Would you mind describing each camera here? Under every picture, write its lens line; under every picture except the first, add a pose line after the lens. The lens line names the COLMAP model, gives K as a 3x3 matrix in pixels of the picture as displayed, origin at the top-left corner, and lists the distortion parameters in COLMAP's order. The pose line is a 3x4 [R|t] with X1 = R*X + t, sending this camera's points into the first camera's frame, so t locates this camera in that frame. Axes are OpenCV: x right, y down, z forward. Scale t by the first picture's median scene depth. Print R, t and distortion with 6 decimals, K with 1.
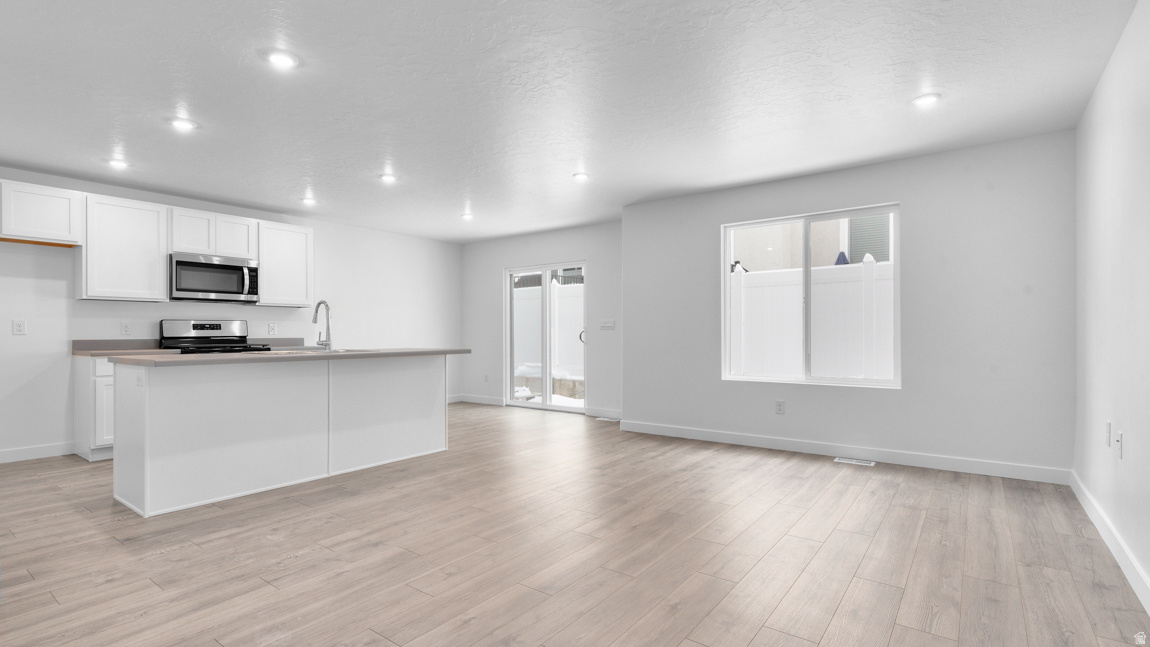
lens RADIAL K [[535.5, 0, 575.0], [0, 535.5, 328.2], [0, 0, 1]] dist [0.000601, 0.000076]
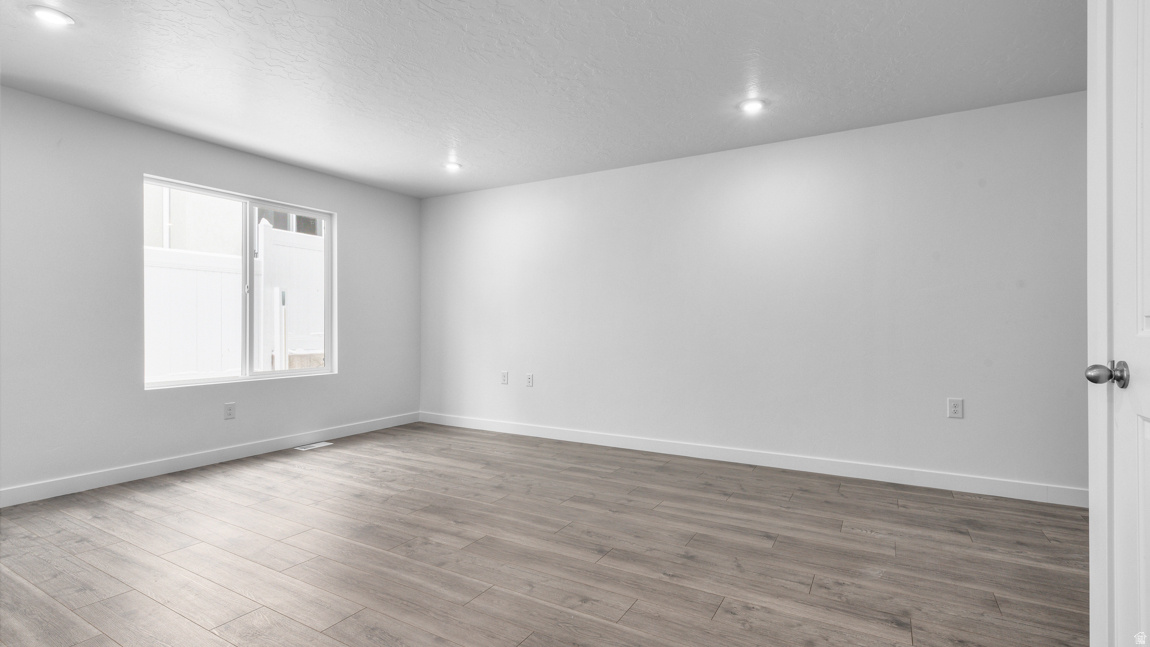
lens RADIAL K [[535.5, 0, 576.0], [0, 535.5, 325.2], [0, 0, 1]] dist [0.000601, 0.000076]
pose [[-0.119244, 0.003962, 0.992857, -0.970885], [-0.008408, 0.999952, -0.005000, 0.015396], [-0.992829, -0.008944, -0.119205, 0.992887]]
